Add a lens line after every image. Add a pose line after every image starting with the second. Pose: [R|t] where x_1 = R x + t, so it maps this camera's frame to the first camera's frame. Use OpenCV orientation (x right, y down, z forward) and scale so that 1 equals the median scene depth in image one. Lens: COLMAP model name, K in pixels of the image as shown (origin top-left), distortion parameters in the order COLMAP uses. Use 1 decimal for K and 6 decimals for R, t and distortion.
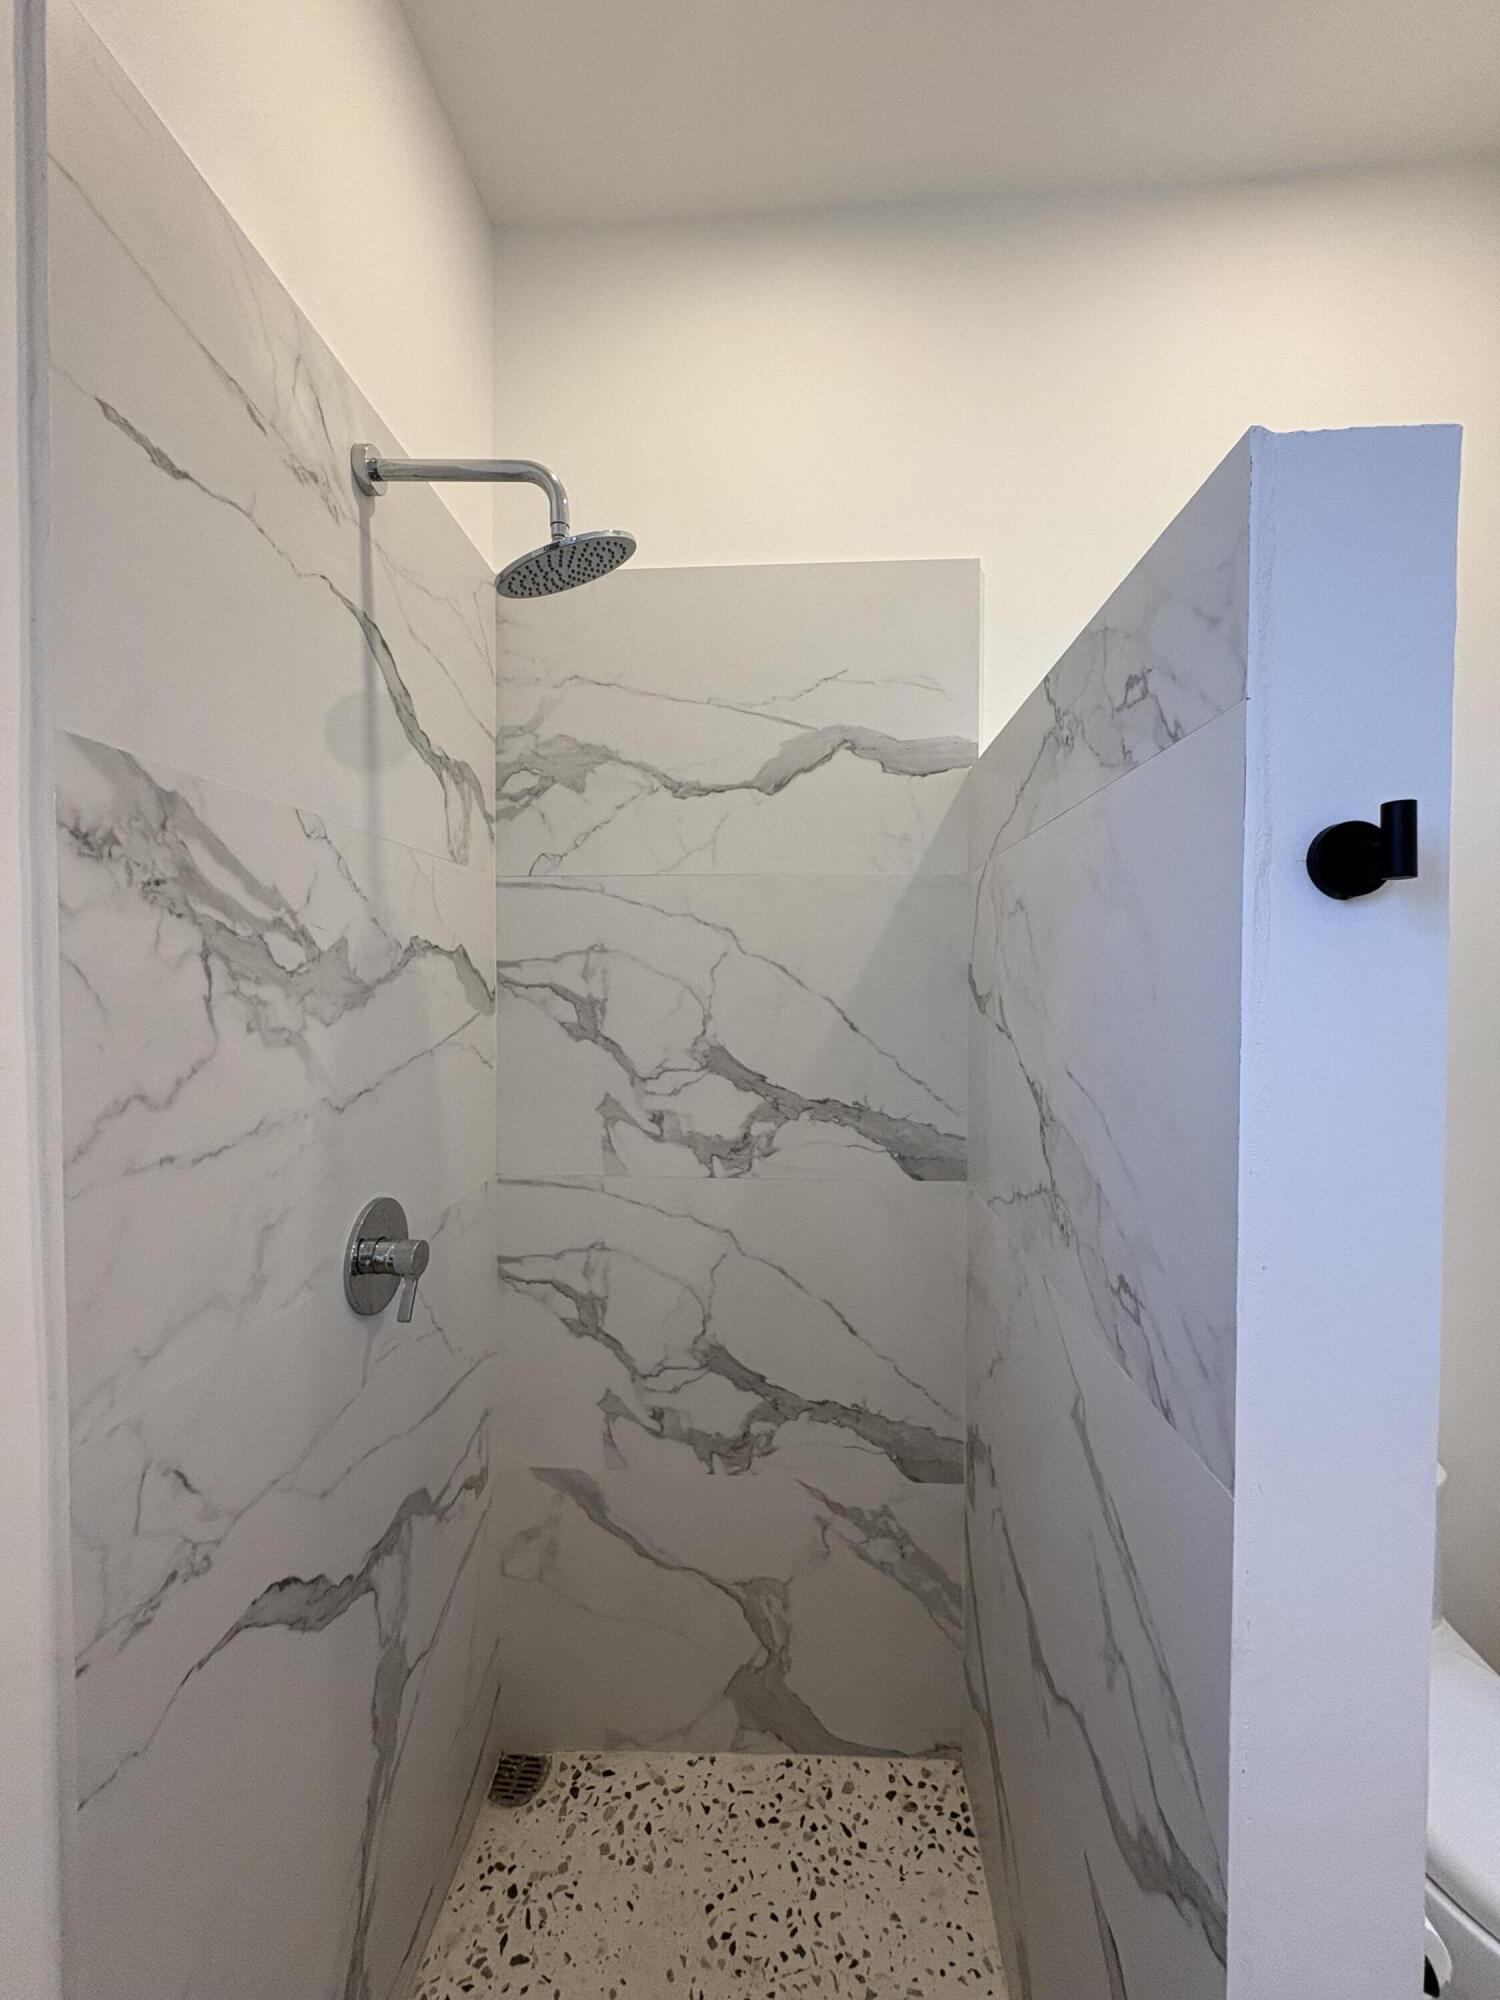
lens RADIAL K [[798.0, 0, 751.4], [0, 798.0, 1000.8], [0, 0, 1]] dist [-0.000163, 0.000193]
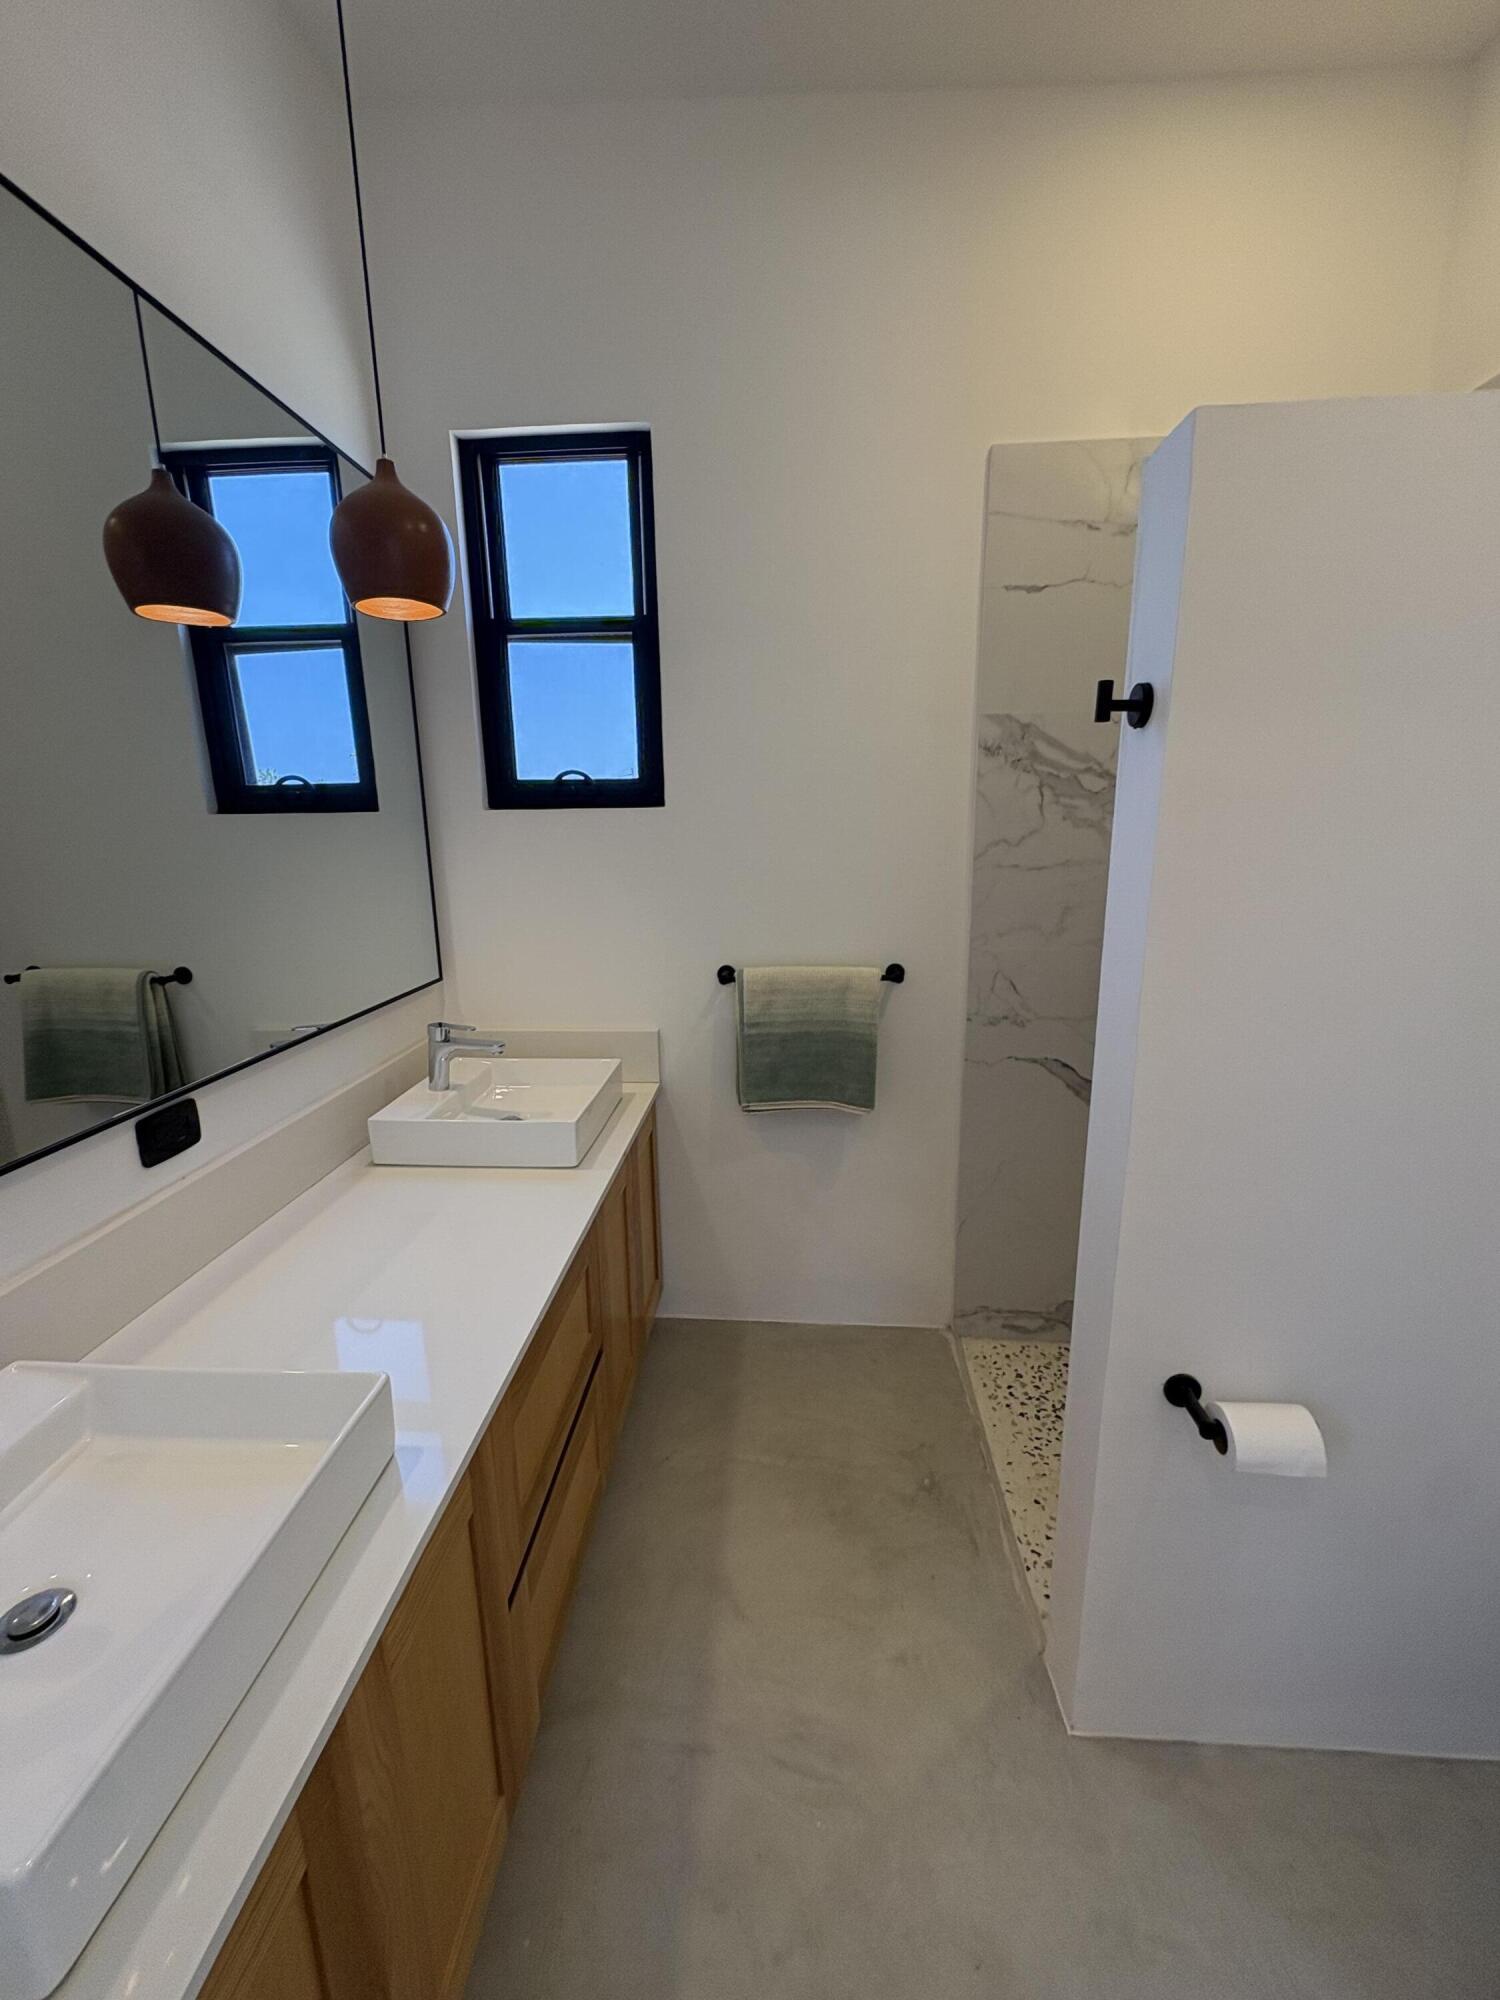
lens RADIAL K [[798.0, 0, 747.7], [0, 798.0, 999.2], [0, 0, 1]] dist [-0.000163, 0.000193]
pose [[0.014259, 0.211614, -0.977249, 1.928957], [-0.009617, 0.977333, 0.211491, 0.074516], [0.999852, 0.006383, 0.015971, 0.048352]]
